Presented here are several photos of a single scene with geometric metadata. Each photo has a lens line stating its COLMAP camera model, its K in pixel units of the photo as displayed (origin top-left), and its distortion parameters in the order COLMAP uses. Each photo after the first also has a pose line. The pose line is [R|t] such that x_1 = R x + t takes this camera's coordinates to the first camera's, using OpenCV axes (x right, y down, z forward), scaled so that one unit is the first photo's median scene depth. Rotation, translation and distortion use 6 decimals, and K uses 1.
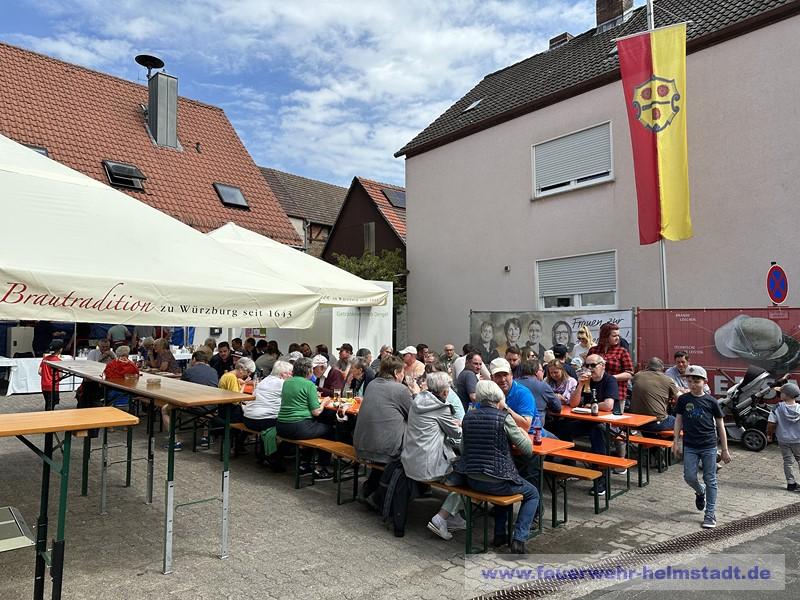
lens RADIAL K [[560.5, 0, 400.2], [0, 560.5, 298.6], [0, 0, 1]] dist [0.019830, -0.017742]
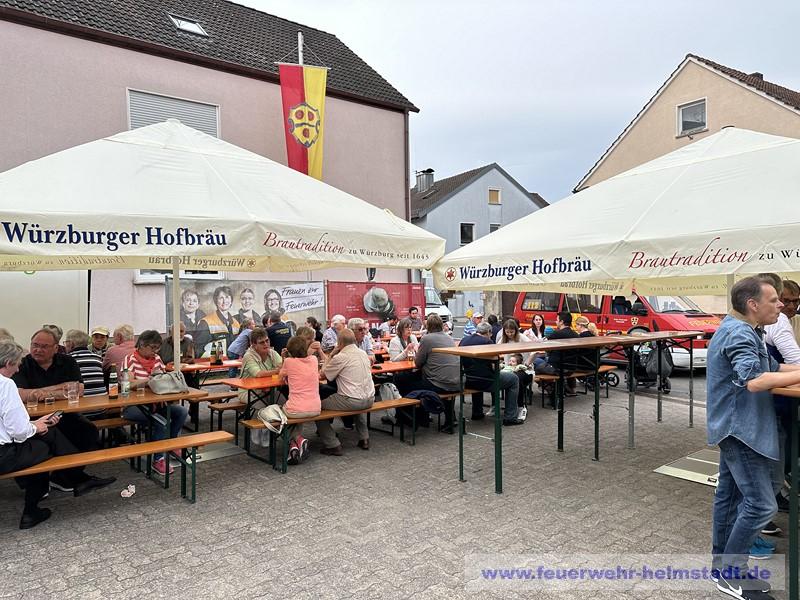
lens RADIAL K [[560.5, 0, 403.3], [0, 560.5, 301.9], [0, 0, 1]] dist [0.019830, -0.017742]
pose [[0.031169, -0.028639, 0.999104, -0.817765], [-0.051508, 0.998215, 0.030221, 0.015811], [-0.998186, -0.052404, 0.029638, 0.672107]]
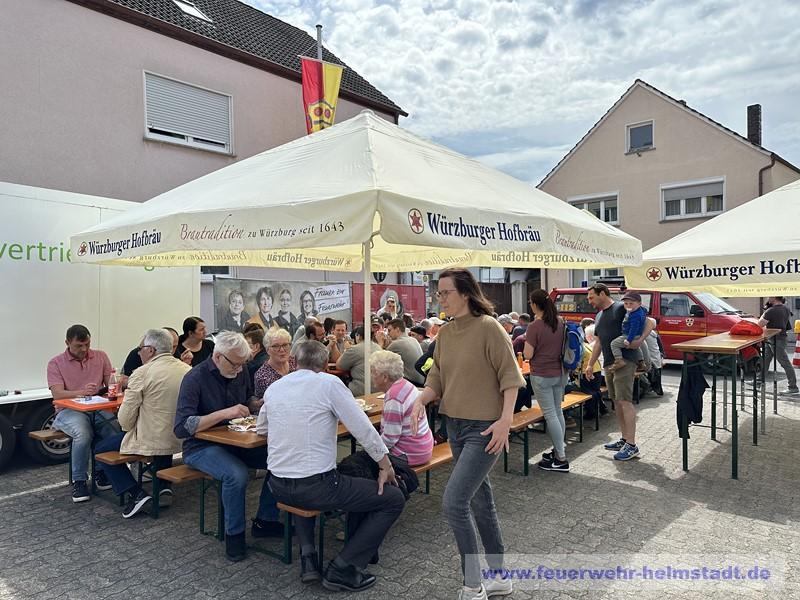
lens RADIAL K [[560.5, 0, 396.1], [0, 560.5, 298.2], [0, 0, 1]] dist [0.019830, -0.017742]
pose [[-0.164039, -0.014951, 0.986341, -0.797616], [-0.054426, 0.998499, 0.006083, 0.036688], [-0.984951, -0.052685, -0.164606, 0.970748]]
